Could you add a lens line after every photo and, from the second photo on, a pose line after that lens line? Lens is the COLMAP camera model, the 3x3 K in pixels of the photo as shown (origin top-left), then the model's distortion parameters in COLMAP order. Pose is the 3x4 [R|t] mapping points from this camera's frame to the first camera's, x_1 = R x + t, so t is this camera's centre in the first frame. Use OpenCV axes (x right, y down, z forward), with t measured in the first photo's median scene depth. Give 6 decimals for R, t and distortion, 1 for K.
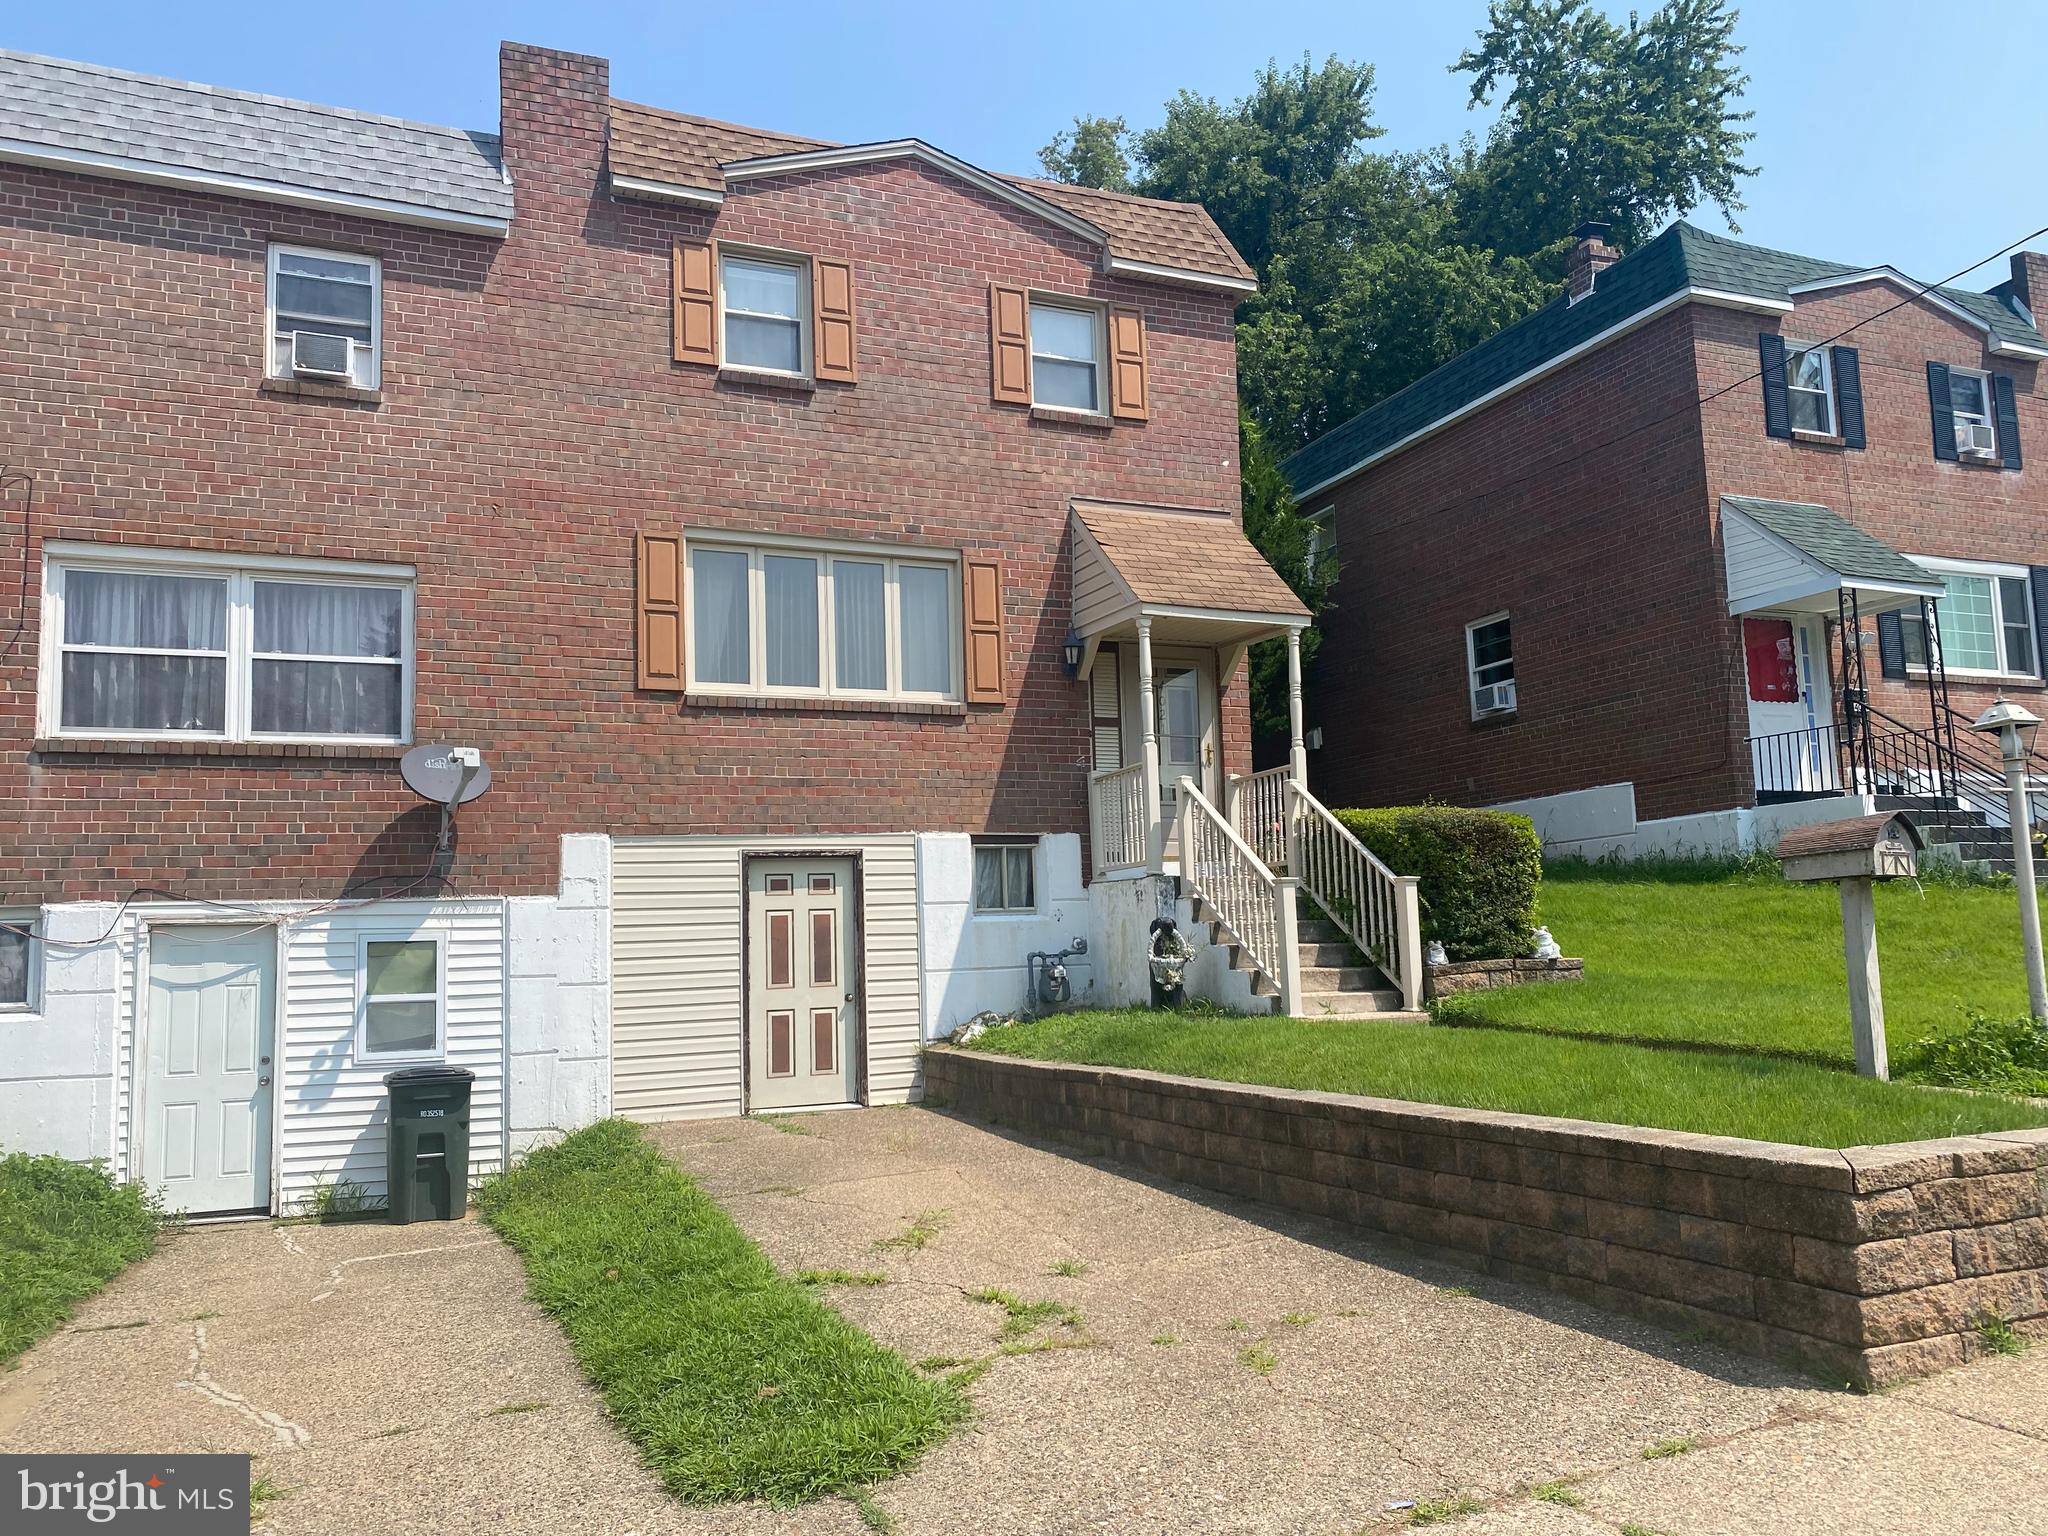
lens RADIAL K [[1520.5, 0, 1021.6], [0, 1520.5, 782.3], [0, 0, 1]] dist [0.042935, -0.029735]
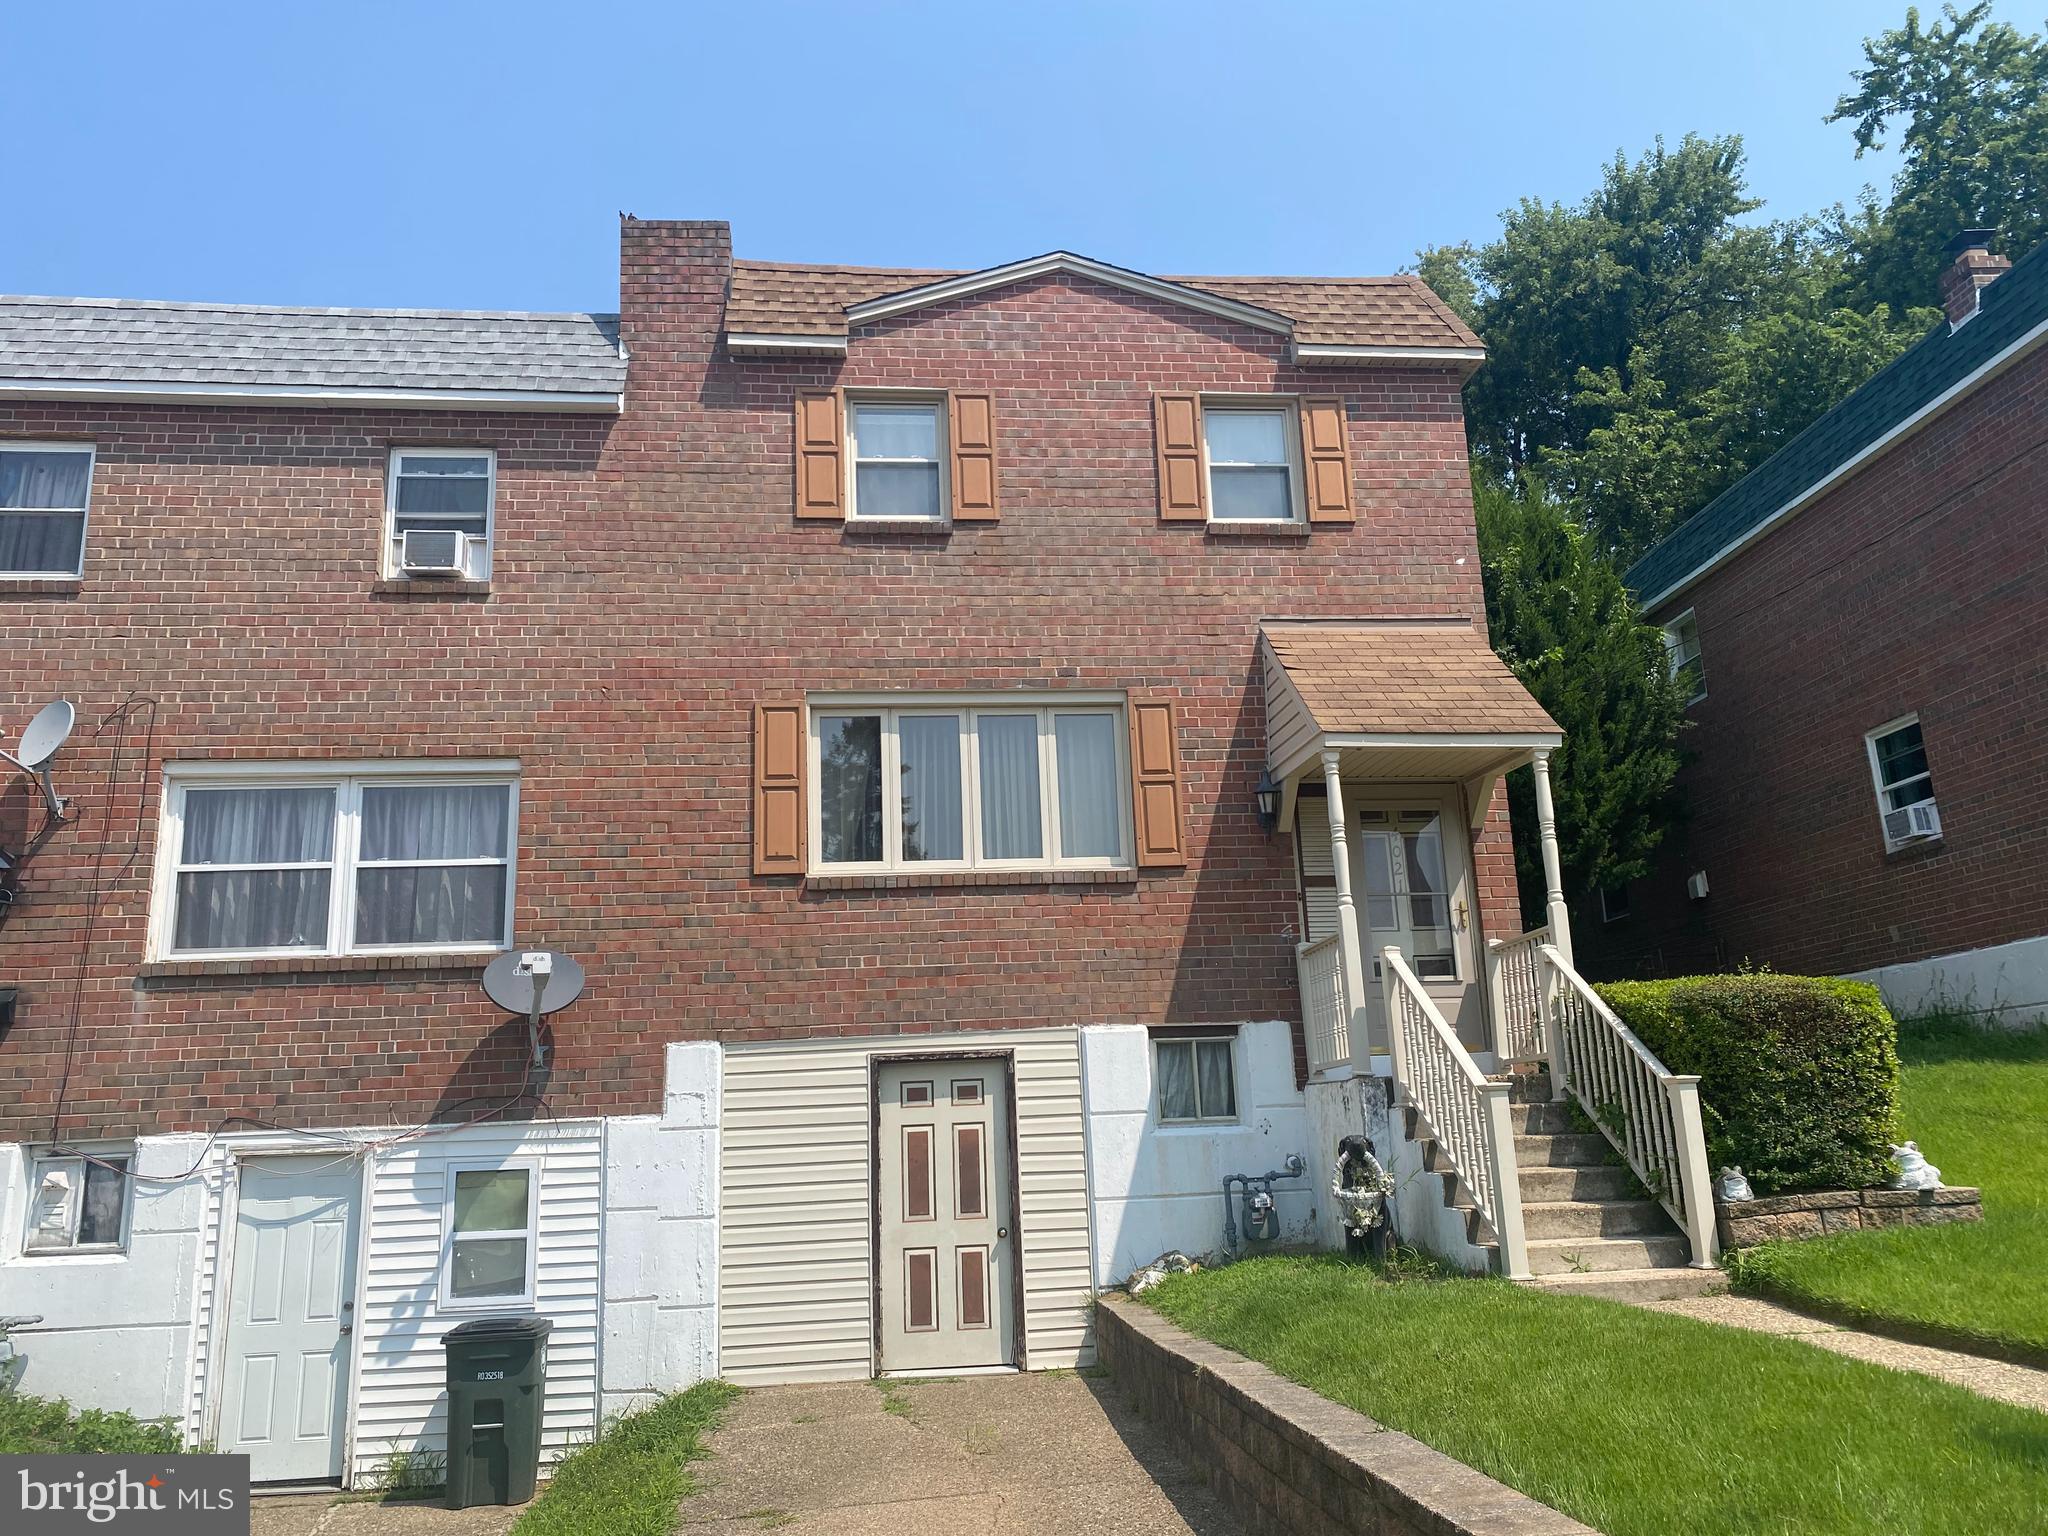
lens RADIAL K [[1529.0, 0, 1024.0], [0, 1529.0, 768.0], [0, 0, 1]] dist [0.041106, -0.034569]
pose [[0.959041, -0.075214, -0.273098, 0.152877], [0.042027, 0.991215, -0.125404, -0.004201], [0.280131, 0.108790, 0.953777, 0.182098]]
